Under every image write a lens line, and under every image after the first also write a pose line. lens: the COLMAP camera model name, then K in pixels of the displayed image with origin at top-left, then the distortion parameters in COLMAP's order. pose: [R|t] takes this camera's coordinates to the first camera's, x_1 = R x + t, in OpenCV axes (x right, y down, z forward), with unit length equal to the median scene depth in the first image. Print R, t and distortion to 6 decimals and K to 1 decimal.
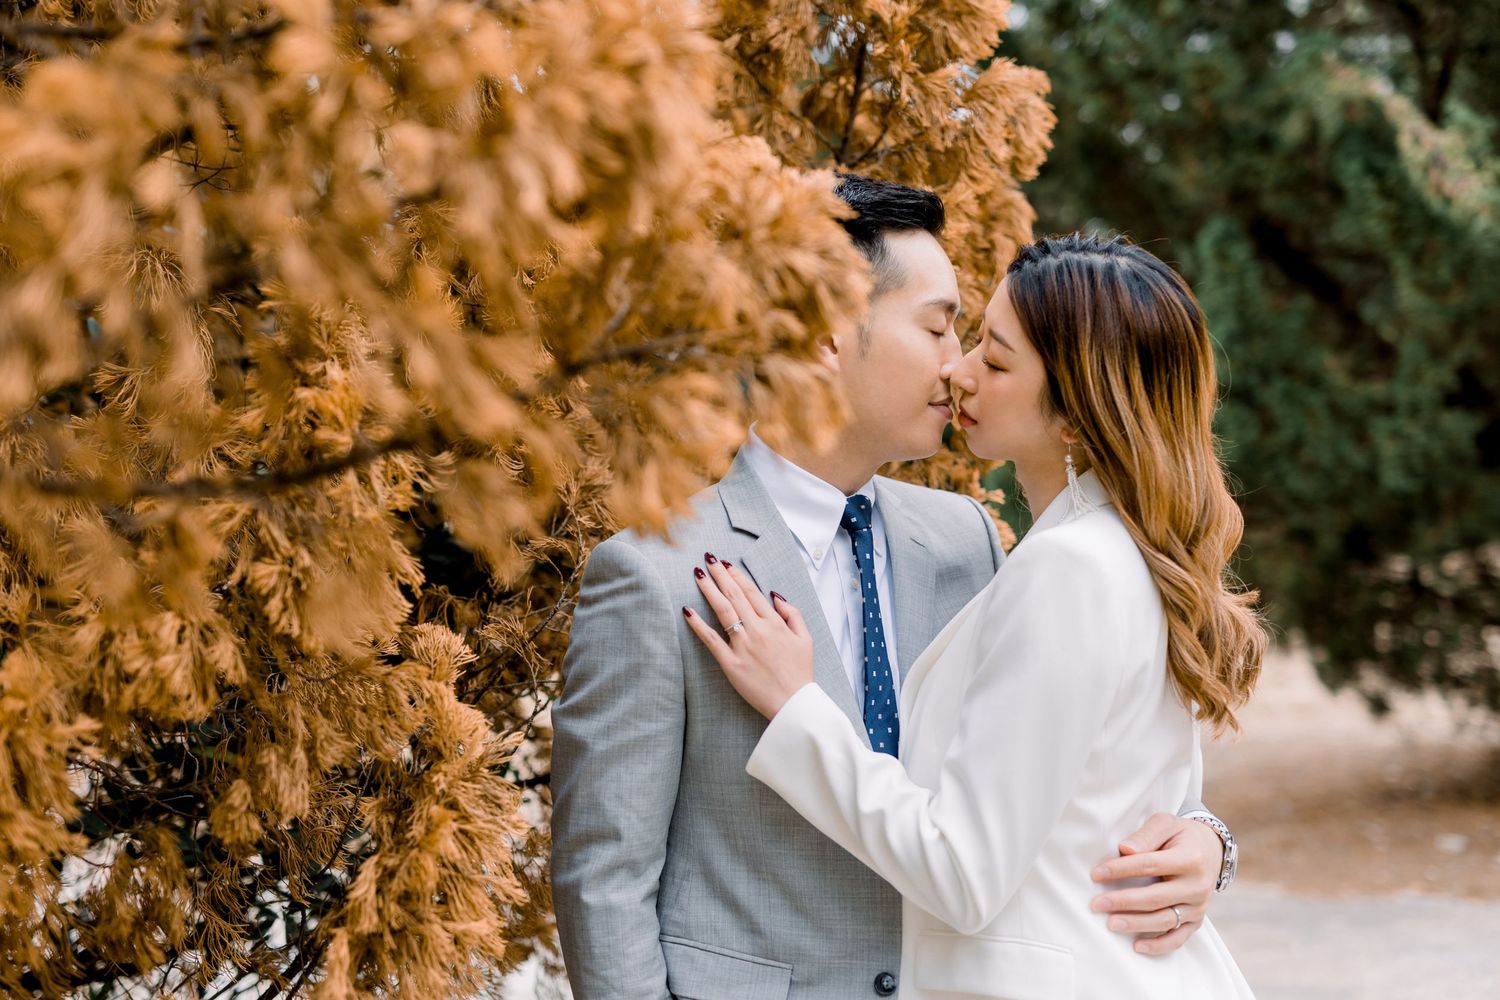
lens RADIAL K [[2124.9, 0, 750.0], [0, 2124.9, 500.0], [0, 0, 1]] dist [-0.172085, 0.566704]
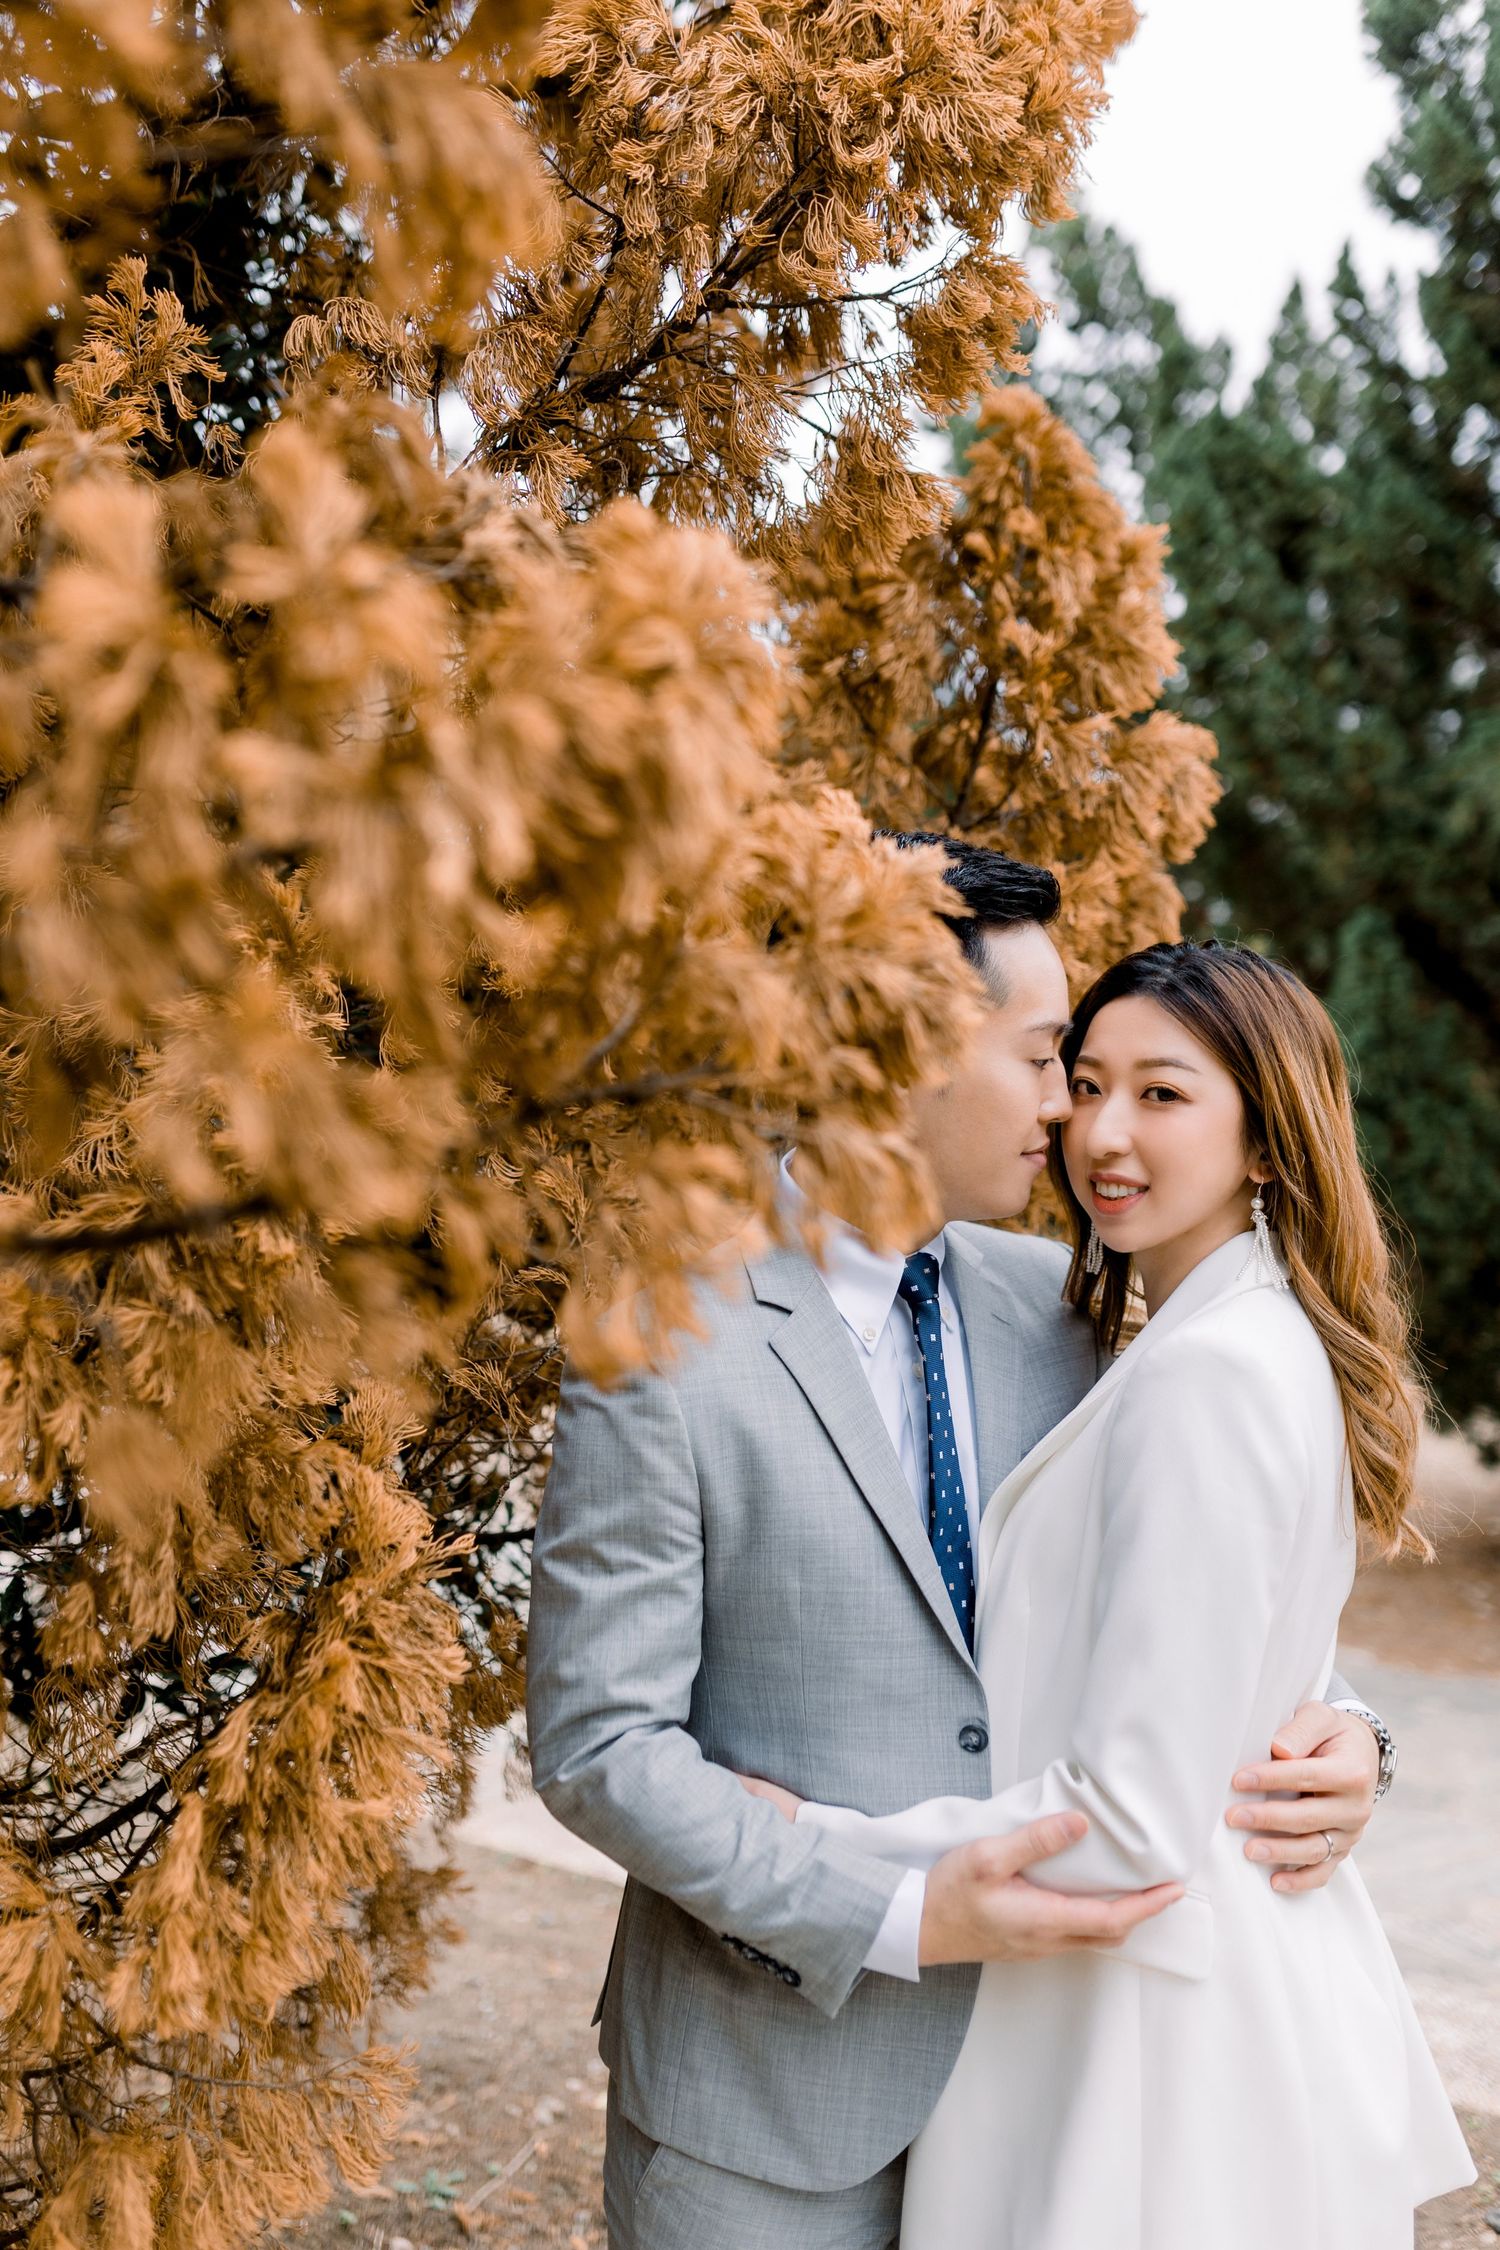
lens RADIAL K [[2317.4, 0, 660.6], [0, 2317.4, 1120.9], [0, 0, 1]] dist [-0.121596, -0.005447]
pose [[0.993507, 0.088580, -0.071398, 0.004762], [-0.089977, 0.995806, -0.016585, -0.023958], [0.069630, 0.022902, 0.997310, 0.125169]]
